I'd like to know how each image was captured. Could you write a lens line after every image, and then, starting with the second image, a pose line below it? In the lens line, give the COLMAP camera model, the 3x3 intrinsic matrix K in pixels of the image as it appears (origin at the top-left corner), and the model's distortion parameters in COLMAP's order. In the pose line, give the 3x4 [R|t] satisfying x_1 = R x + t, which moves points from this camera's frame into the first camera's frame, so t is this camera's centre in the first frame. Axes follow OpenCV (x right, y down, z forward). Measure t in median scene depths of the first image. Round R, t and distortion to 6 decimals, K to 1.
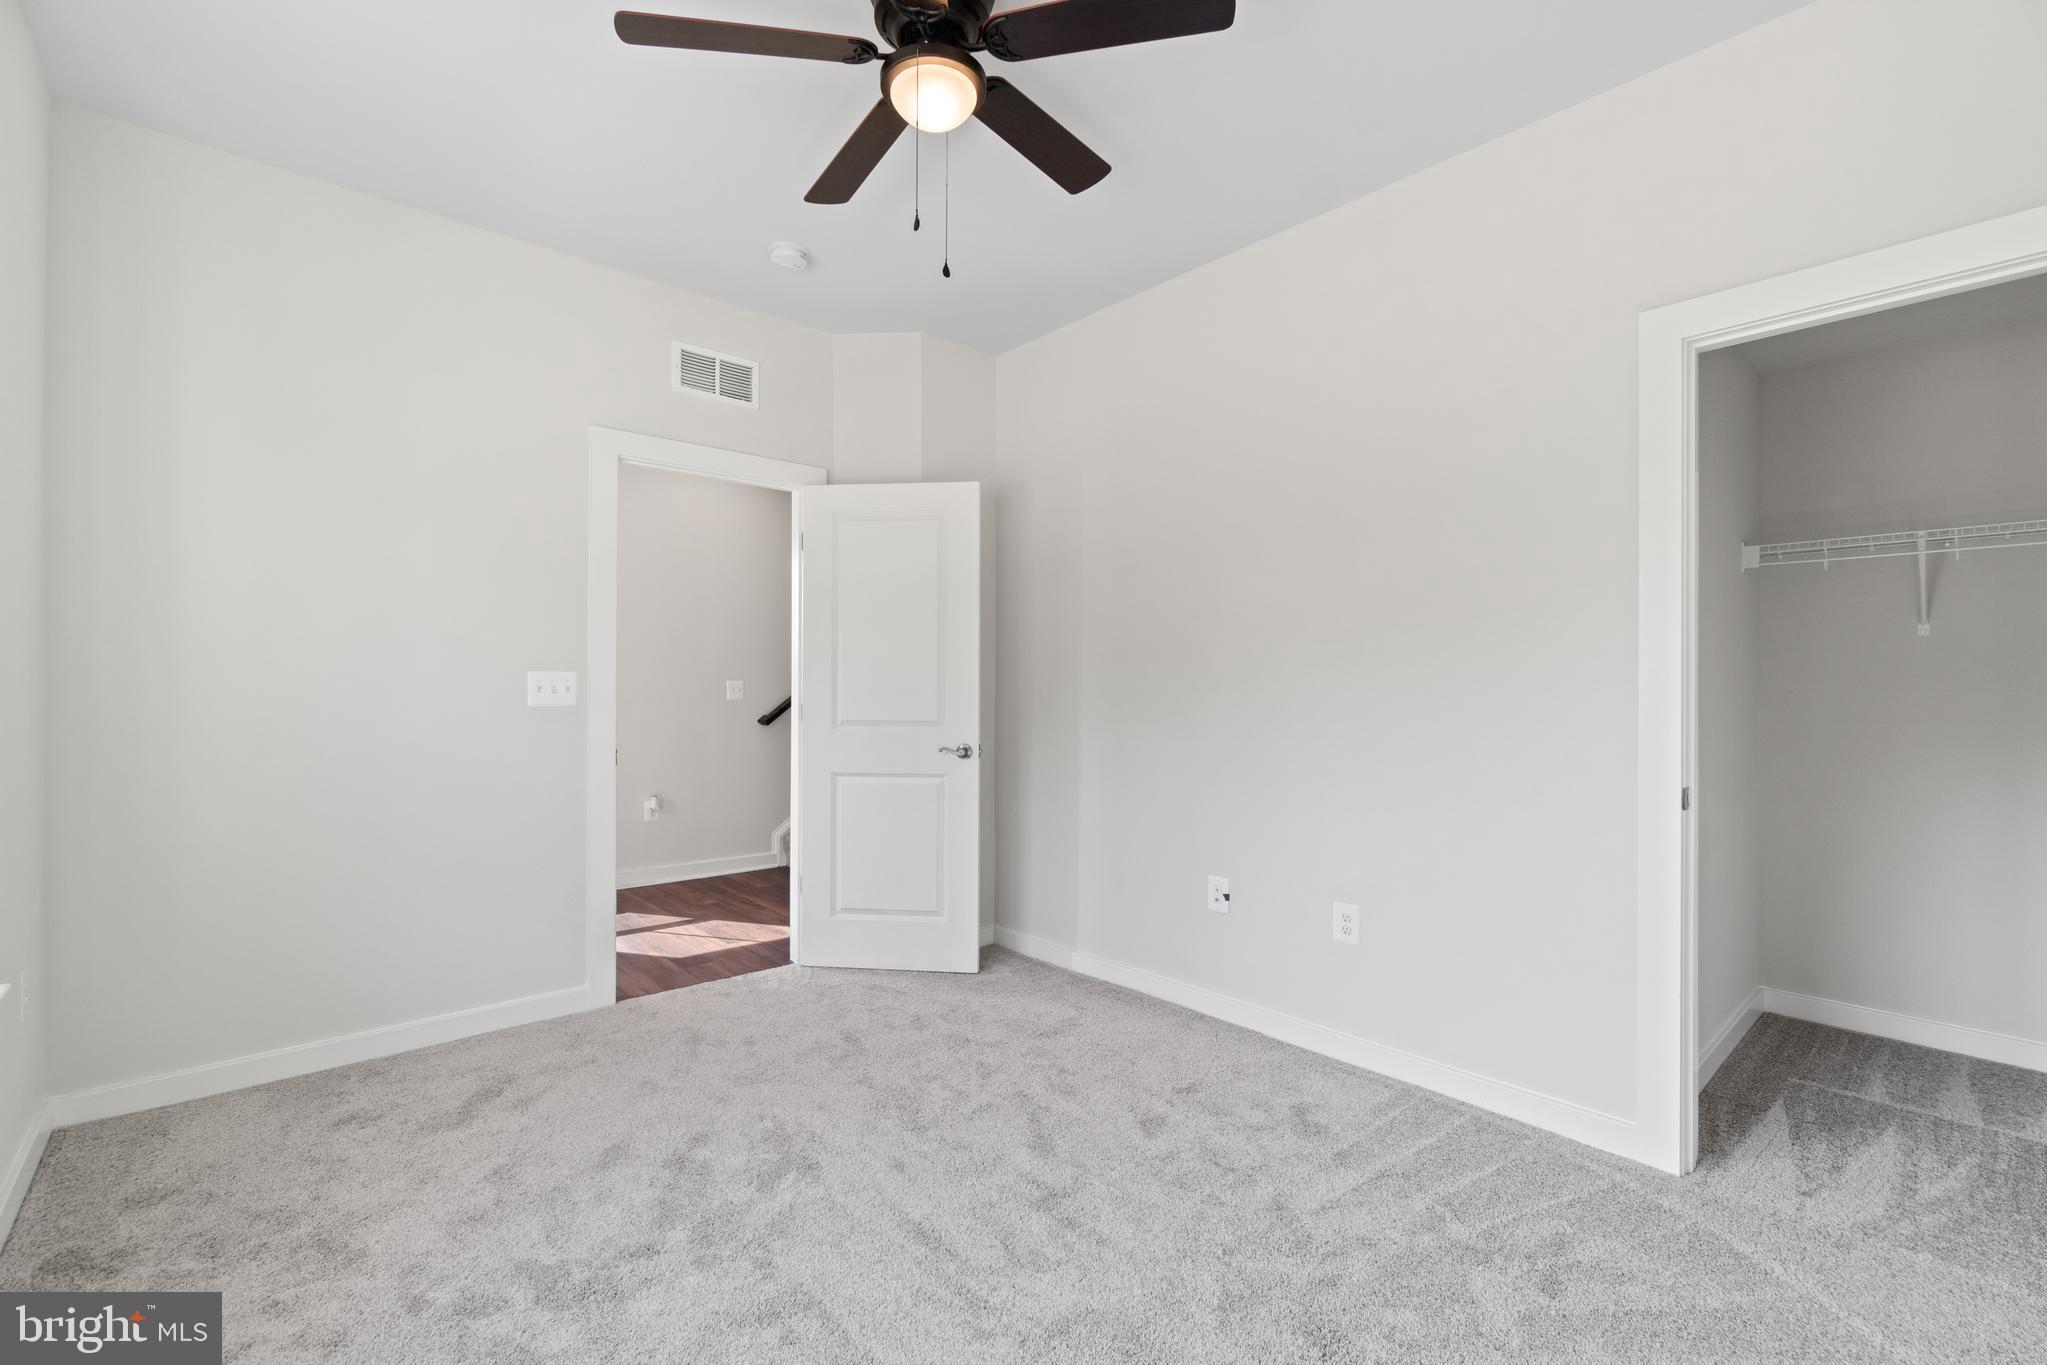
lens RADIAL K [[878.5, 0, 1016.9], [0, 878.5, 684.2], [0, 0, 1]] dist [-0.002594, 0.000035]
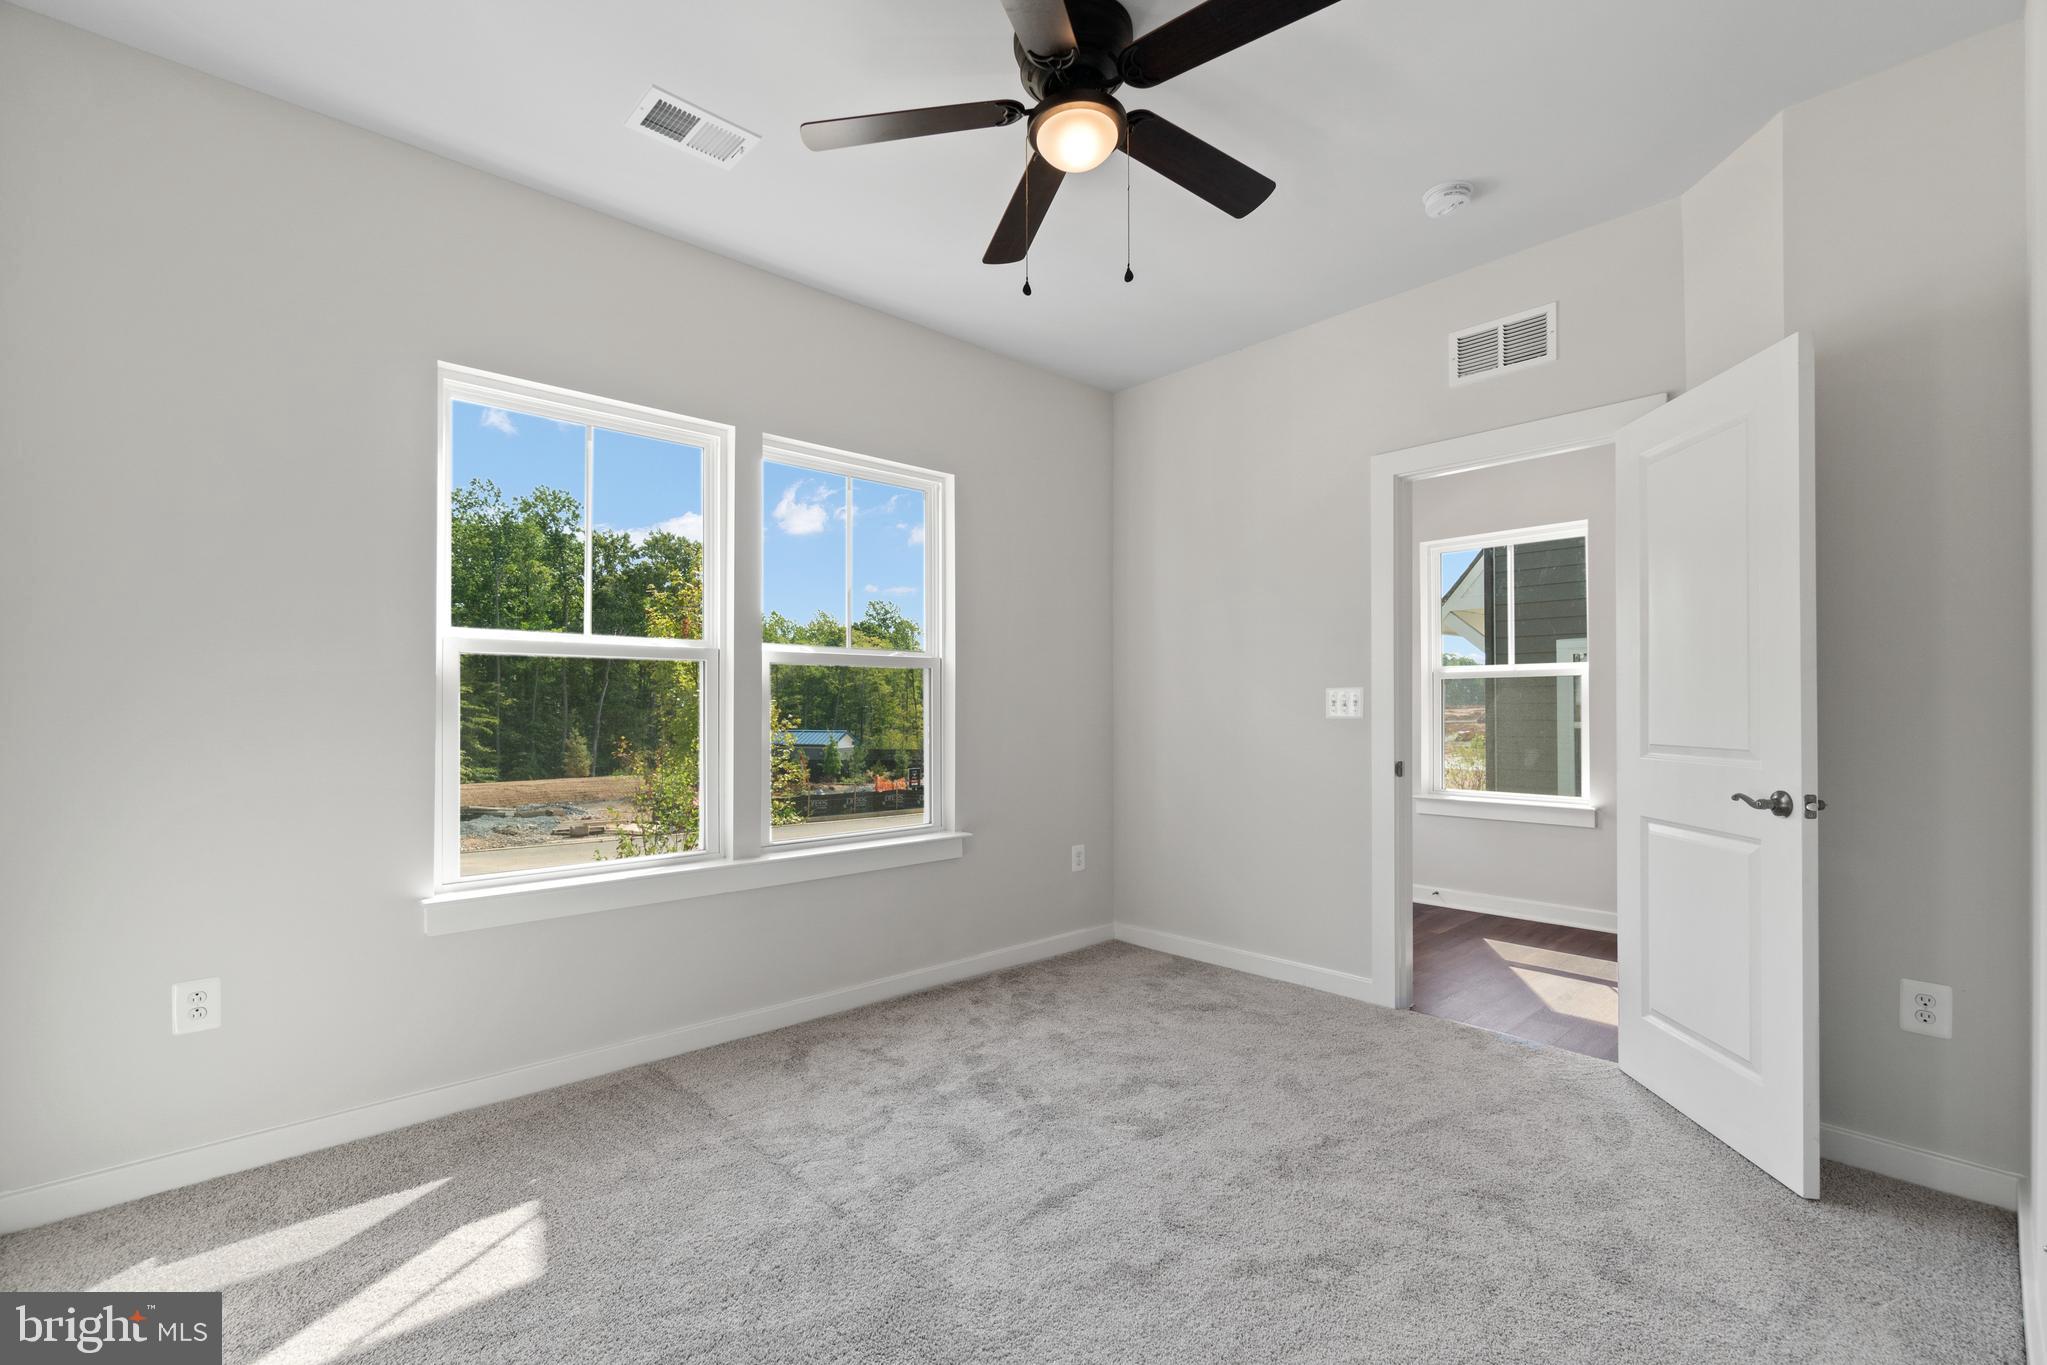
lens RADIAL K [[887.1, 0, 1013.8], [0, 887.1, 695.9], [0, 0, 1]] dist [-0.004011, -0.000229]
pose [[0.012495, -0.017749, -0.999764, 0.632464], [0.008942, 0.999804, -0.017638, 0.013270], [0.999882, -0.008720, 0.012652, 0.588002]]
